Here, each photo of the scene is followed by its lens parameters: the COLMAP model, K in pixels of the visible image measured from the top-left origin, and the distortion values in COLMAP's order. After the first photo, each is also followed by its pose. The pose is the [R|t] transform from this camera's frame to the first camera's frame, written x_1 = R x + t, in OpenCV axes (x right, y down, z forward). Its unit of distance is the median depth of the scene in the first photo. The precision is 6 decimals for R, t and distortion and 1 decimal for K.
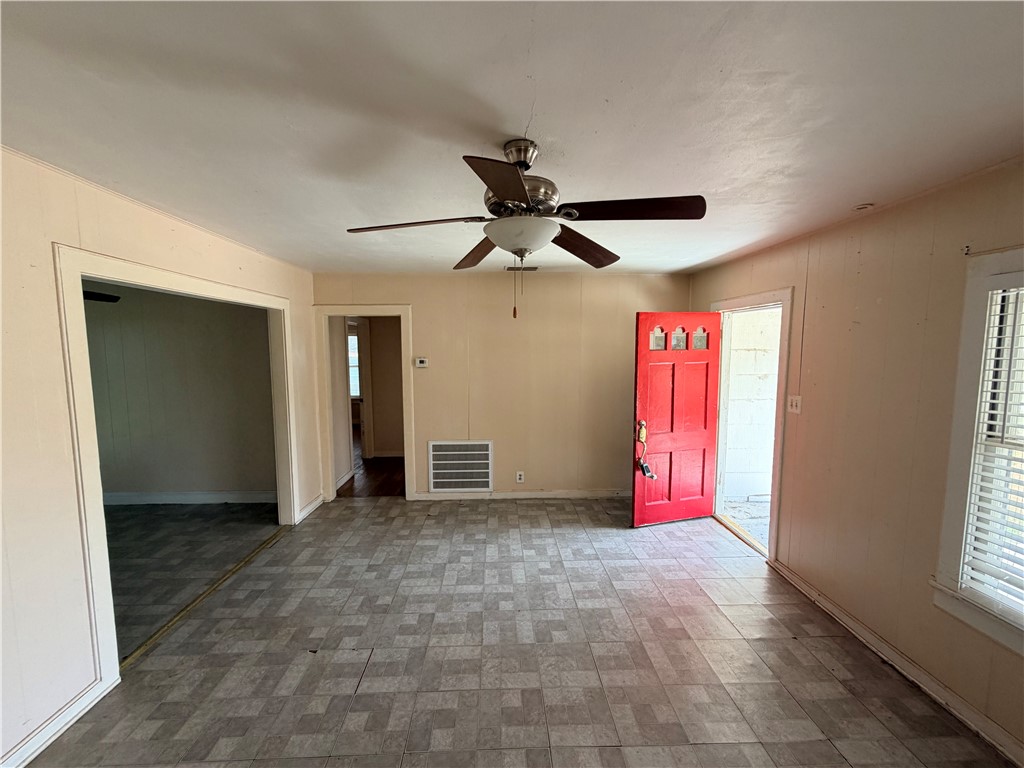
lens RADIAL K [[411.2, 0, 510.1], [0, 411.2, 385.1], [0, 0, 1]] dist [0.000458, 0.000656]
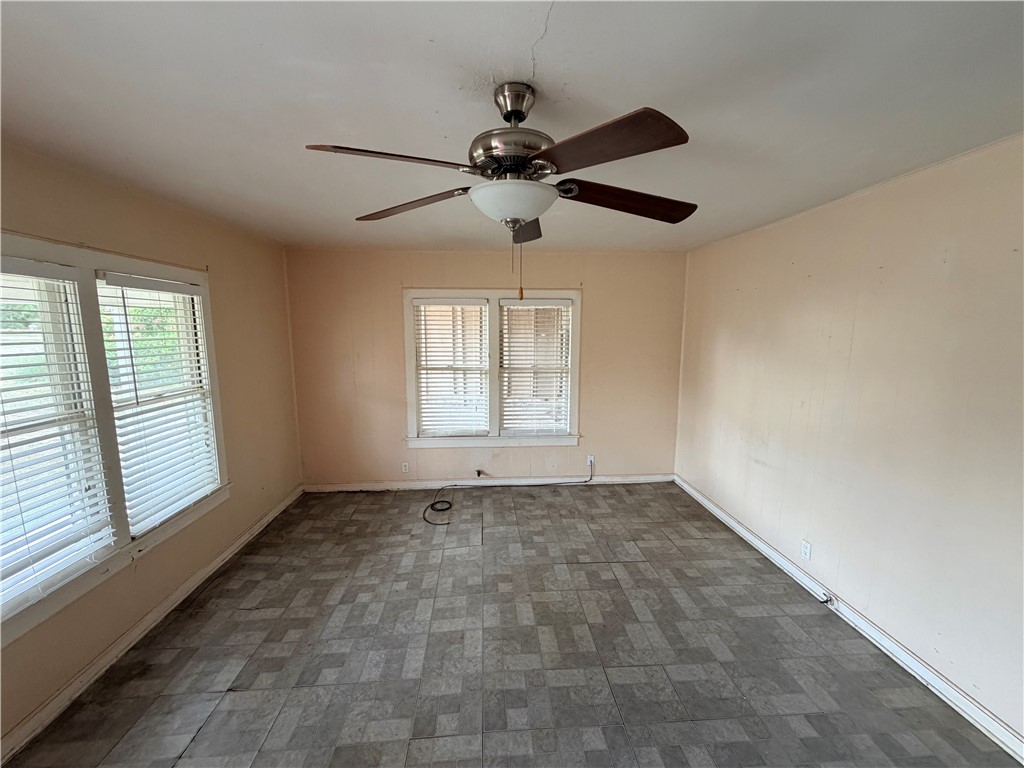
lens RADIAL K [[411.2, 0, 510.1], [0, 411.2, 385.1], [0, 0, 1]] dist [0.000458, 0.000656]
pose [[-0.999591, 0.003594, -0.028372, 0.038911], [-0.003070, 0.972855, 0.231393, -0.125269], [0.028433, 0.231386, -0.972447, 1.246209]]
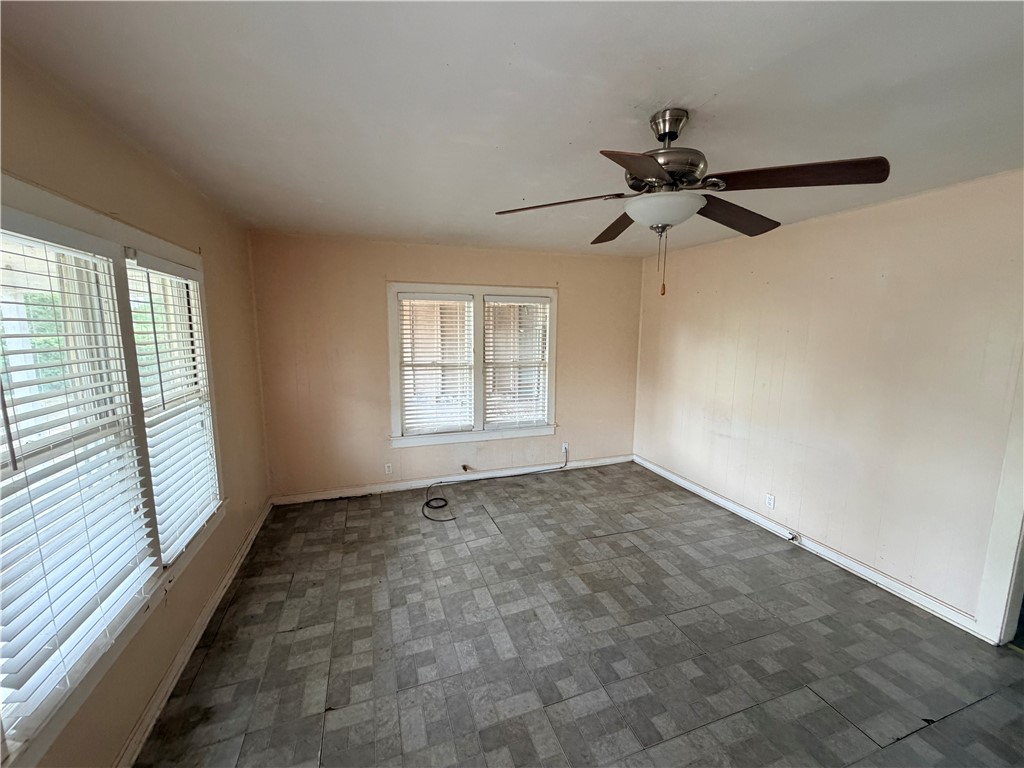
lens RADIAL K [[411.2, 0, 510.1], [0, 411.2, 385.1], [0, 0, 1]] dist [0.000458, 0.000656]
pose [[-0.956254, 0.035809, -0.290338, 0.440820], [-0.033084, 0.972875, 0.228953, -0.110671], [0.290661, 0.228543, -0.929131, 1.239868]]
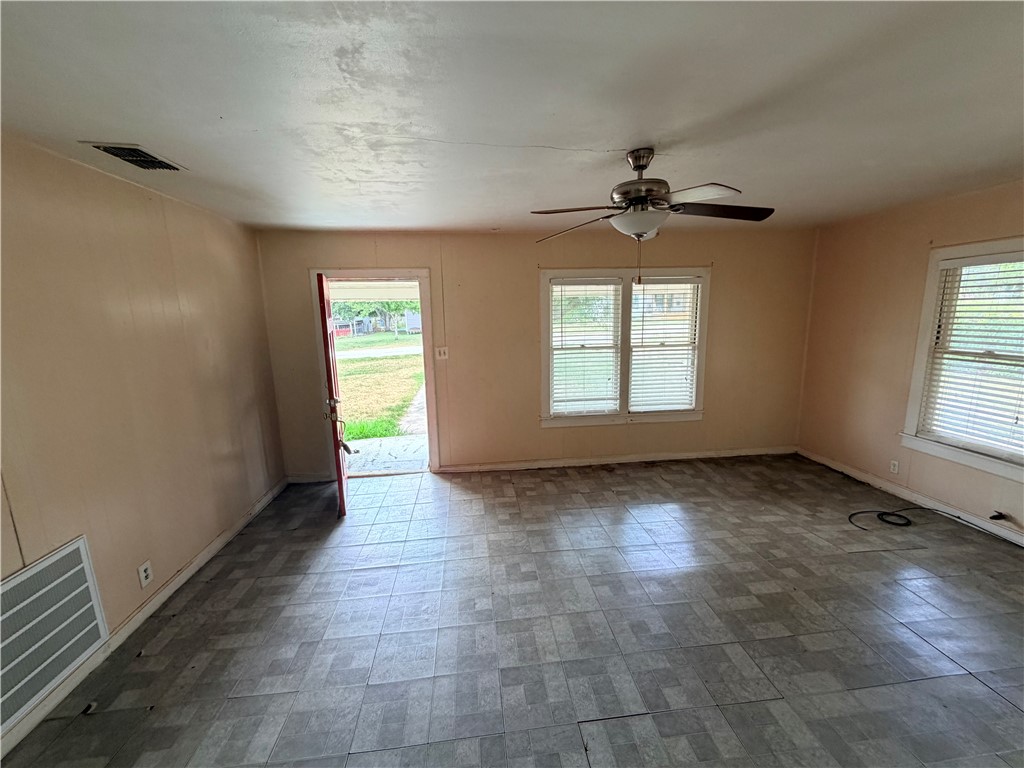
lens RADIAL K [[411.2, 0, 510.1], [0, 411.2, 385.1], [0, 0, 1]] dist [0.000458, 0.000656]
pose [[-0.066004, -0.175564, 0.982253, -0.876489], [0.115902, 0.976387, 0.182303, -0.091151], [-0.991065, 0.125878, -0.044097, 1.001713]]
